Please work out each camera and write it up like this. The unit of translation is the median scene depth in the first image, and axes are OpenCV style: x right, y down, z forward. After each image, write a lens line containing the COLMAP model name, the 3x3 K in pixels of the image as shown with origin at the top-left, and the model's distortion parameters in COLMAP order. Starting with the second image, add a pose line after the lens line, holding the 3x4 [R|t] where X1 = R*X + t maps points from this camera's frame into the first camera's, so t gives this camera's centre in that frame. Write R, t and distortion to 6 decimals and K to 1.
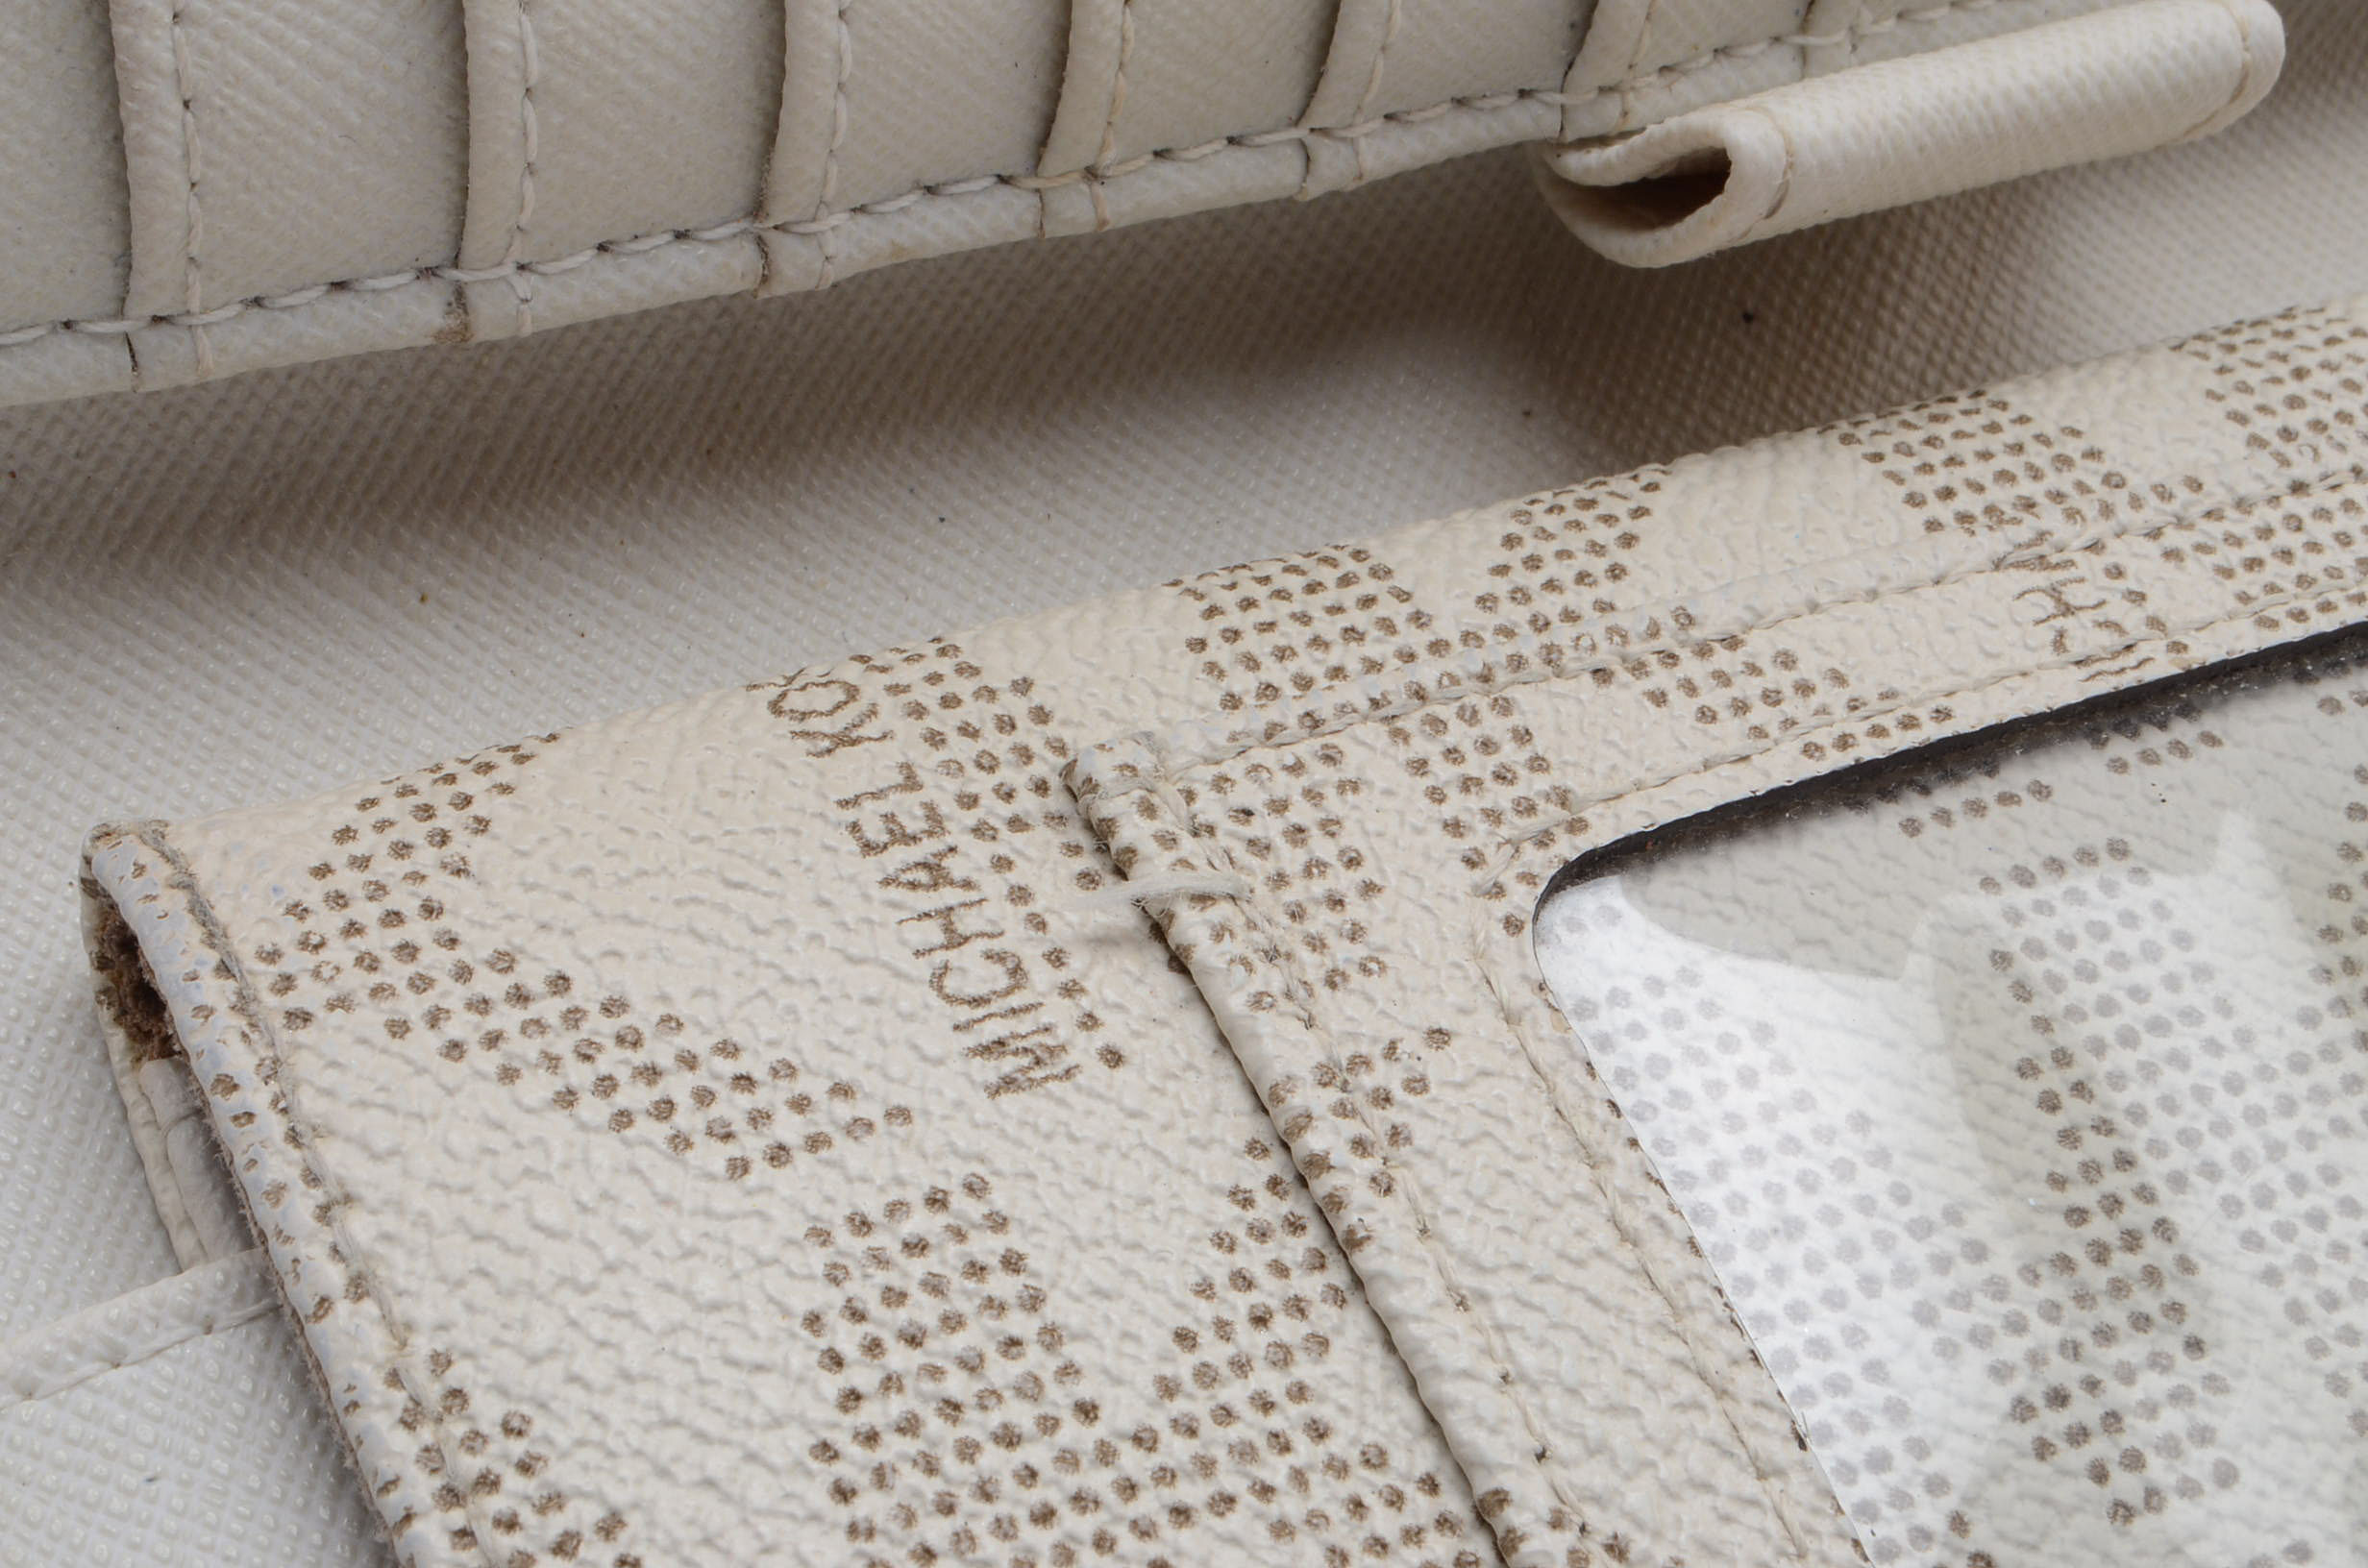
lens RADIAL K [[5268.0, 0, 1184.0], [0, 5268.0, 784.0], [0, 0, 1]] dist [0.011191, 0.516487]
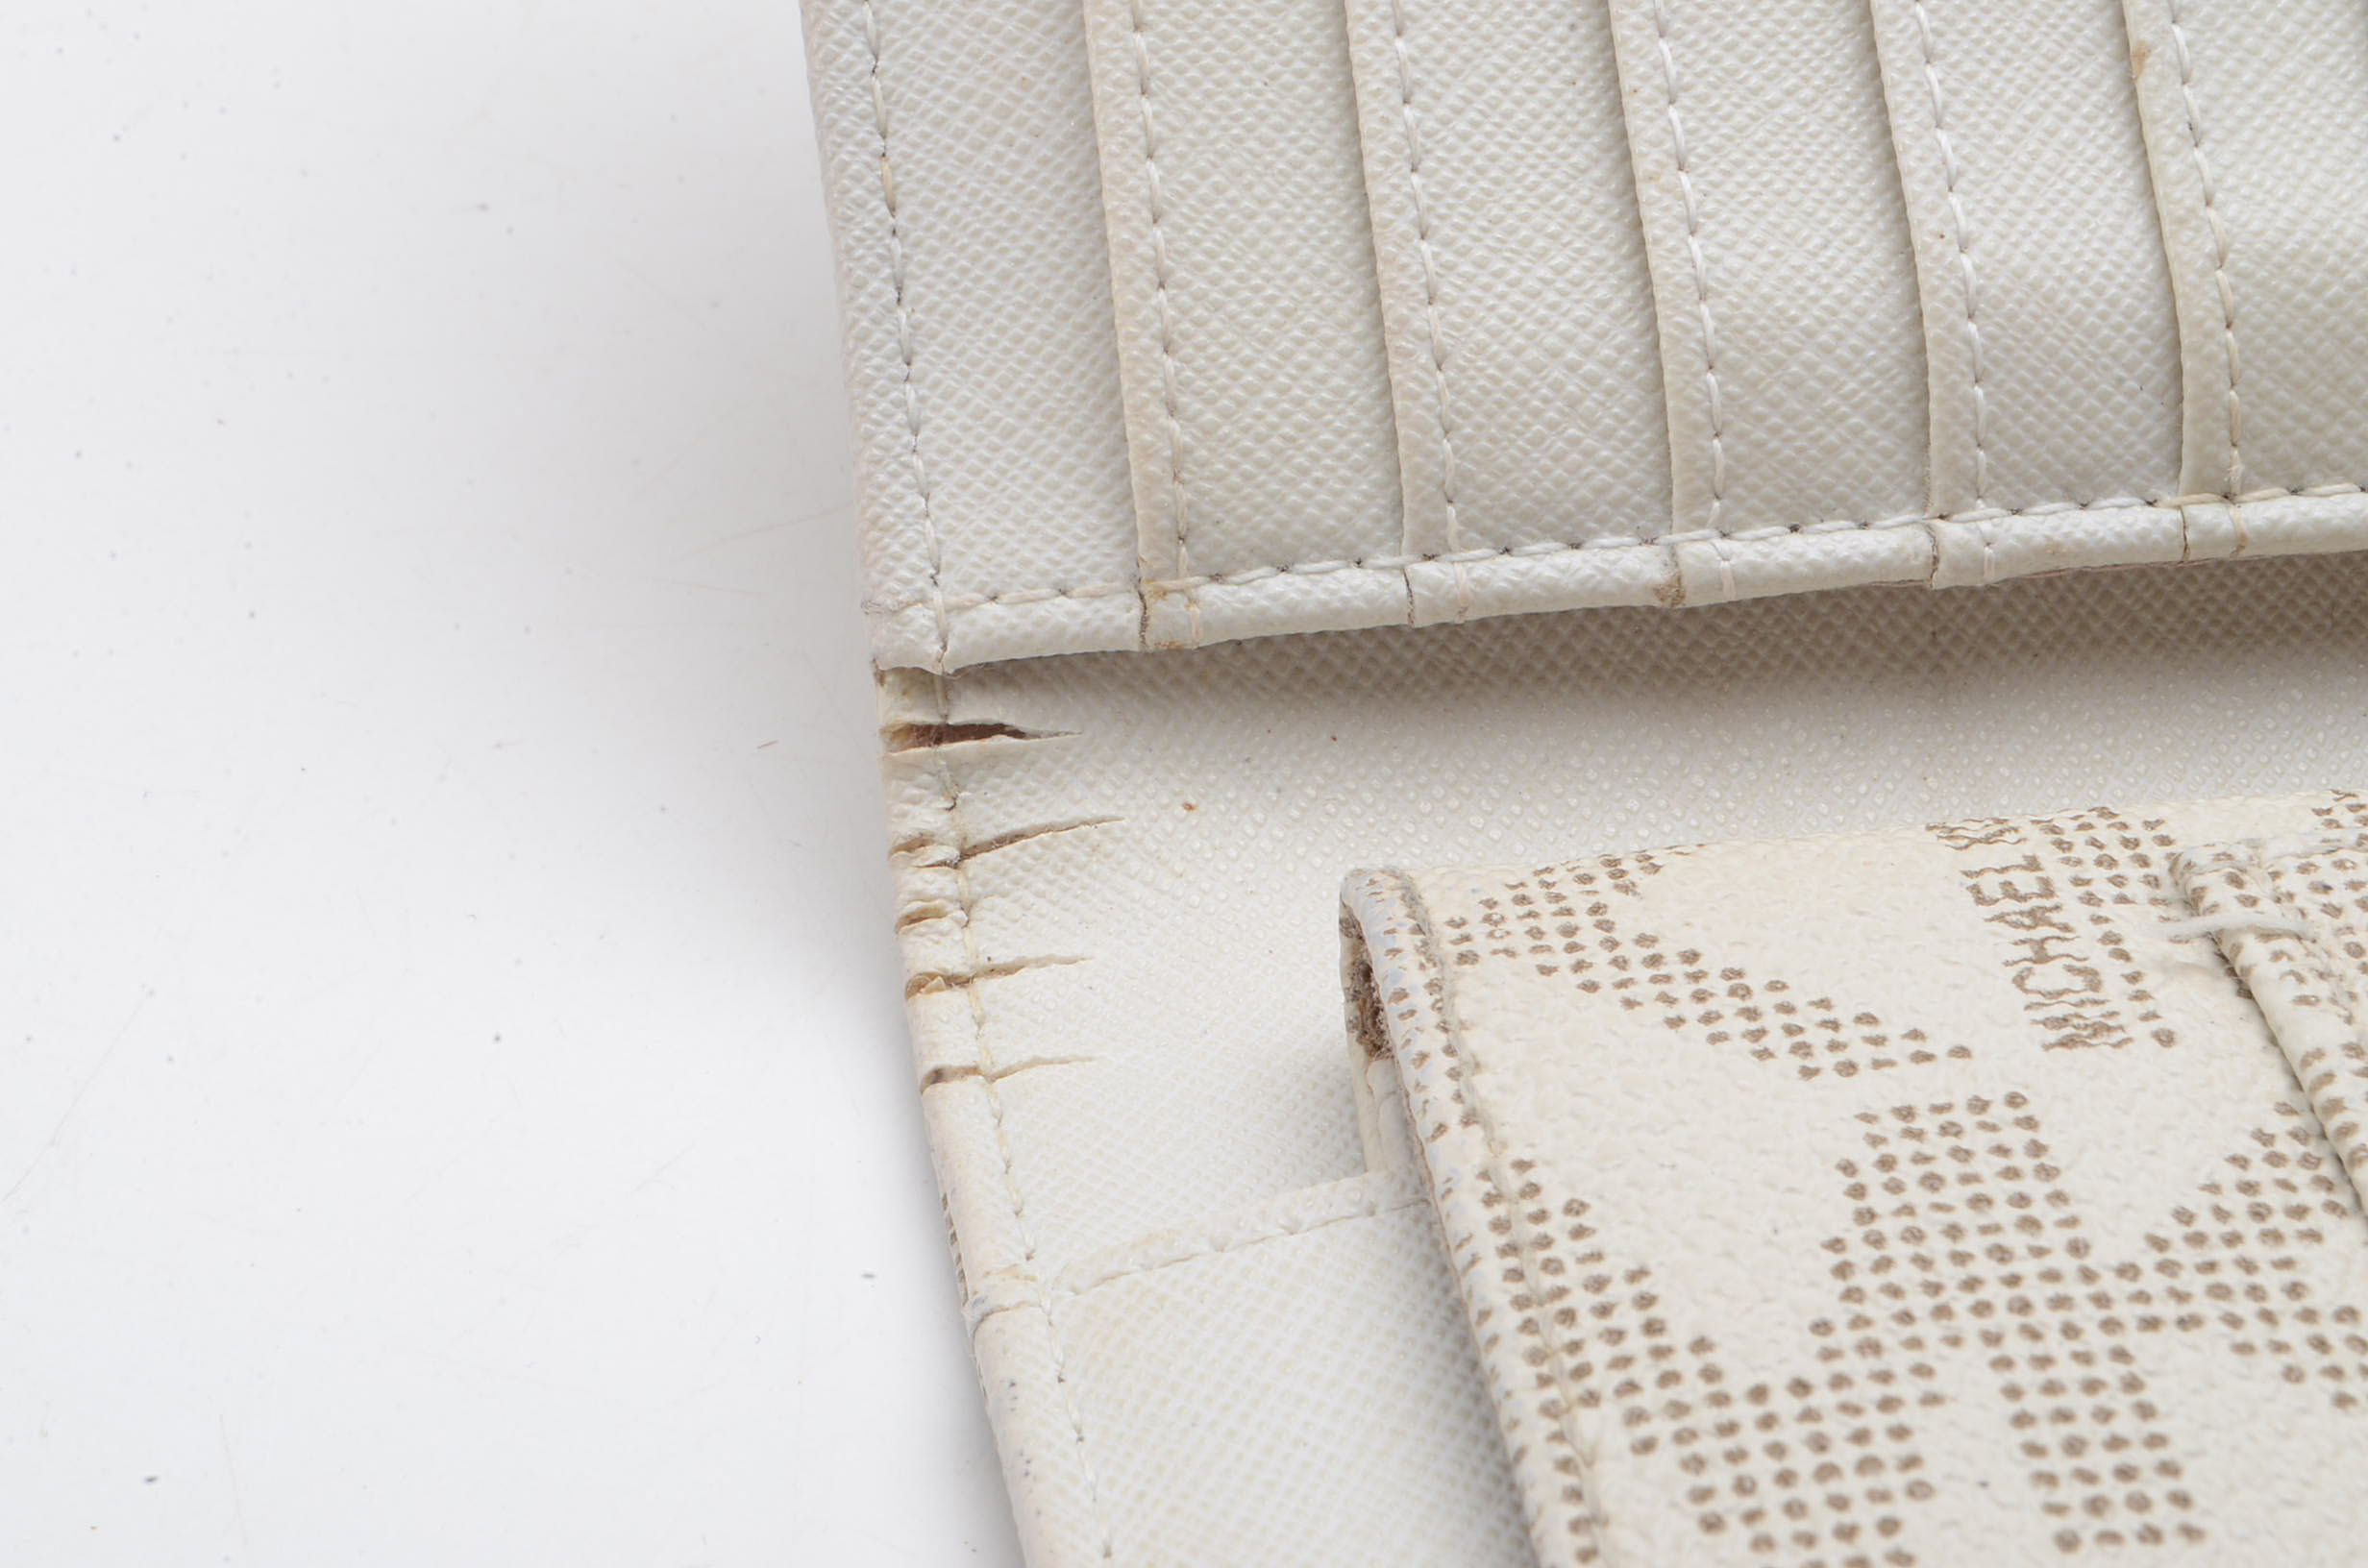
lens RADIAL K [[5268.0, 0, 1184.0], [0, 5268.0, 784.0], [0, 0, 1]] dist [0.011191, 0.516487]
pose [[0.922719, -0.022265, -0.384830, 0.228893], [-0.118411, 0.933690, -0.337938, 0.408371], [0.366836, 0.357390, 0.858897, -0.069751]]
